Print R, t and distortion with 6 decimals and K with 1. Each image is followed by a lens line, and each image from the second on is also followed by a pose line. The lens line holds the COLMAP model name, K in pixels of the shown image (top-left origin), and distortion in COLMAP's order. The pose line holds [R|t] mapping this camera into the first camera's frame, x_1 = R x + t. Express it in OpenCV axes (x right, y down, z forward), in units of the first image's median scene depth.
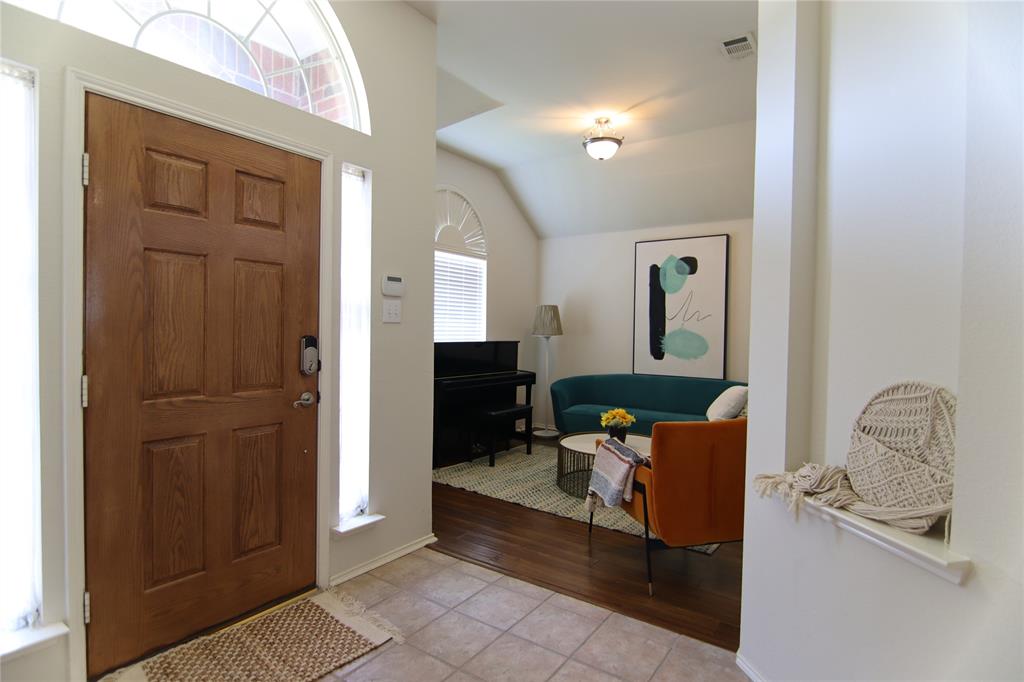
lens RADIAL K [[529.3, 0, 512.0], [0, 529.3, 339.1], [0, 0, 1]] dist [-0.001701, -0.015883]
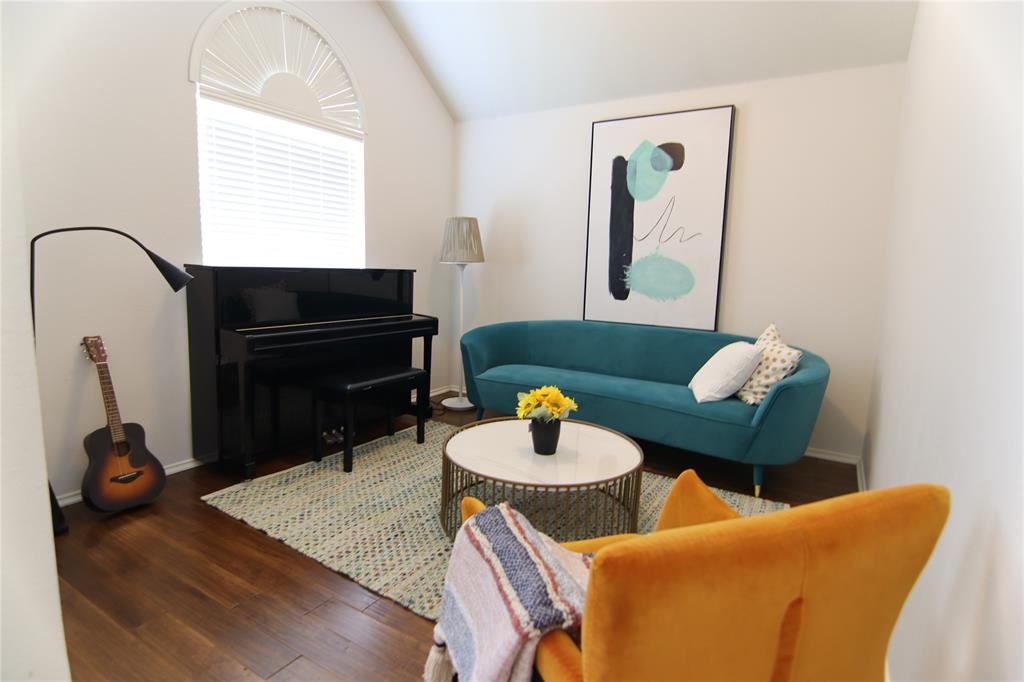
lens RADIAL K [[529.3, 0, 512.0], [0, 529.3, 339.1], [0, 0, 1]] dist [-0.001701, -0.015883]
pose [[0.997596, 0.004578, 0.069142, 0.116144], [-0.012711, 0.992973, 0.117658, 0.013567], [-0.068118, -0.118254, 0.990644, 0.420972]]
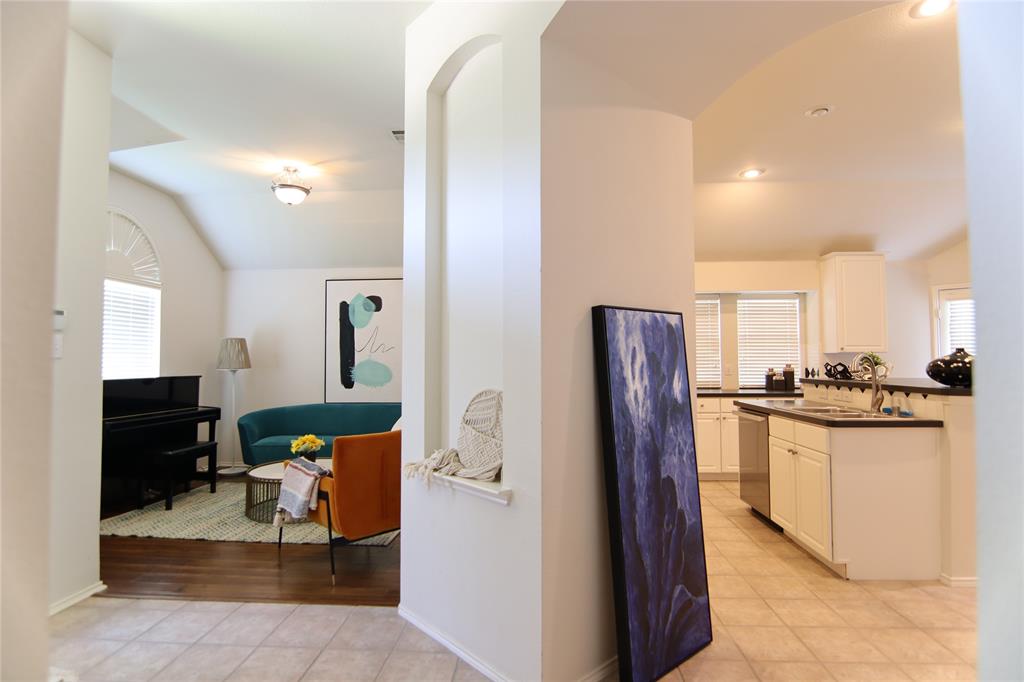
lens RADIAL K [[529.3, 0, 512.0], [0, 529.3, 339.1], [0, 0, 1]] dist [-0.001701, -0.015883]
pose [[0.851255, 0.002507, 0.524746, -0.011101], [0.028978, 0.998238, -0.051778, 0.004483], [-0.523951, 0.059282, 0.849683, -0.138066]]
